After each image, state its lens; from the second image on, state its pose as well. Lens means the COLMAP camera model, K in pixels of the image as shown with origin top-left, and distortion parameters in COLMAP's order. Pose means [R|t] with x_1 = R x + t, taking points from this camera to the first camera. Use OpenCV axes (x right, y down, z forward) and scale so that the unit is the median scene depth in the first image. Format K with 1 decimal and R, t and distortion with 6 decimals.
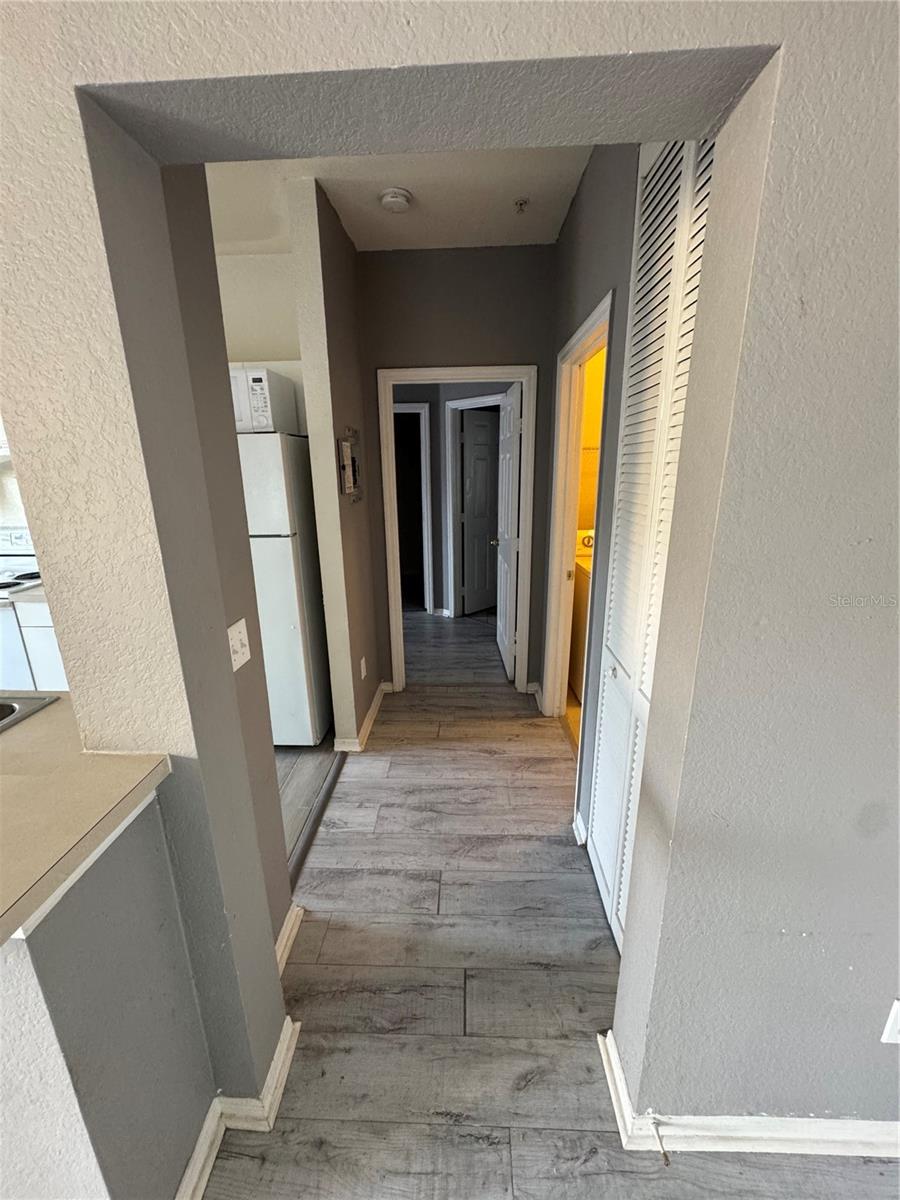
lens RADIAL K [[481.4, 0, 447.7], [0, 481.4, 596.9], [0, 0, 1]] dist [-0.000405, 0.000202]
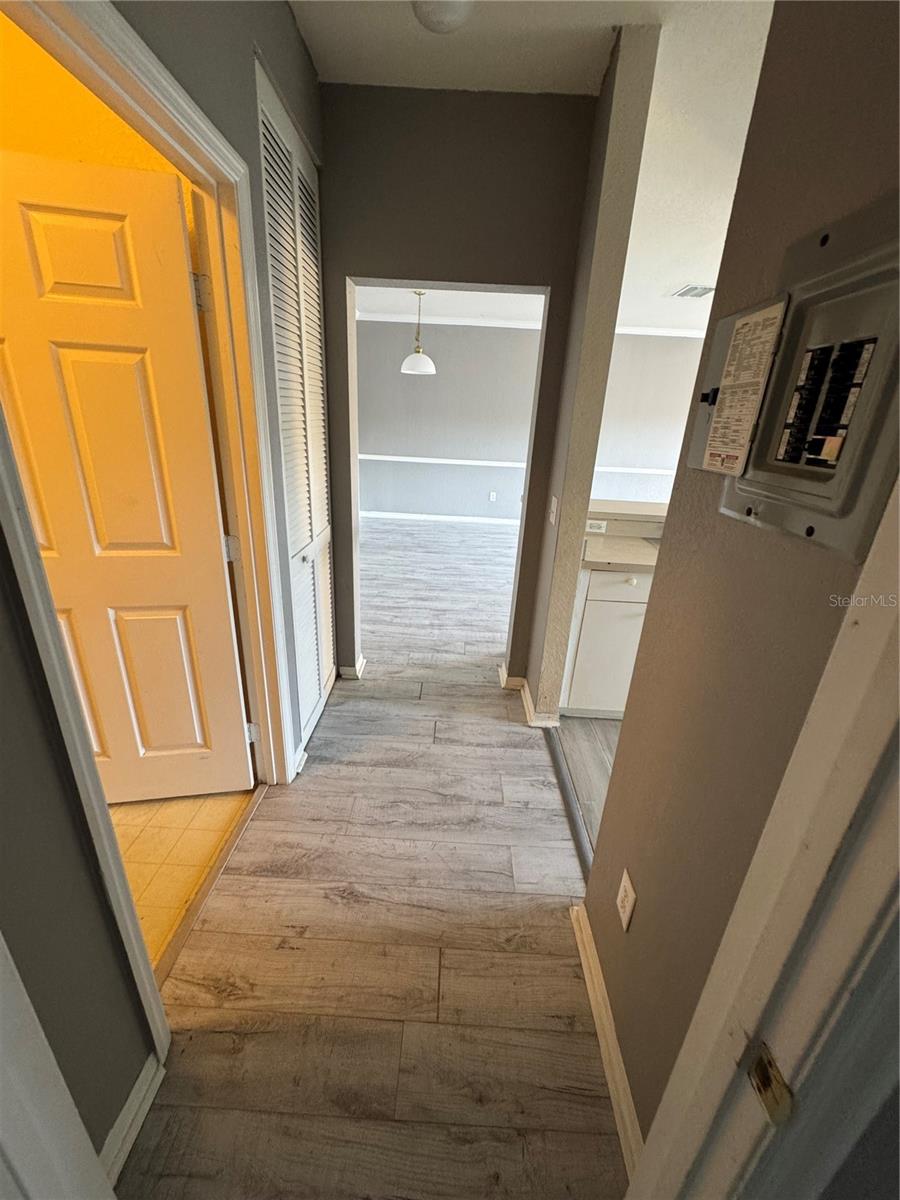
lens RADIAL K [[481.4, 0, 448.8], [0, 481.4, 599.9], [0, 0, 1]] dist [-0.000405, 0.000202]
pose [[-0.999077, -0.029673, -0.031059, -0.002812], [-0.042349, 0.801462, 0.596545, -0.379148], [0.007192, 0.597309, -0.801979, 1.478856]]
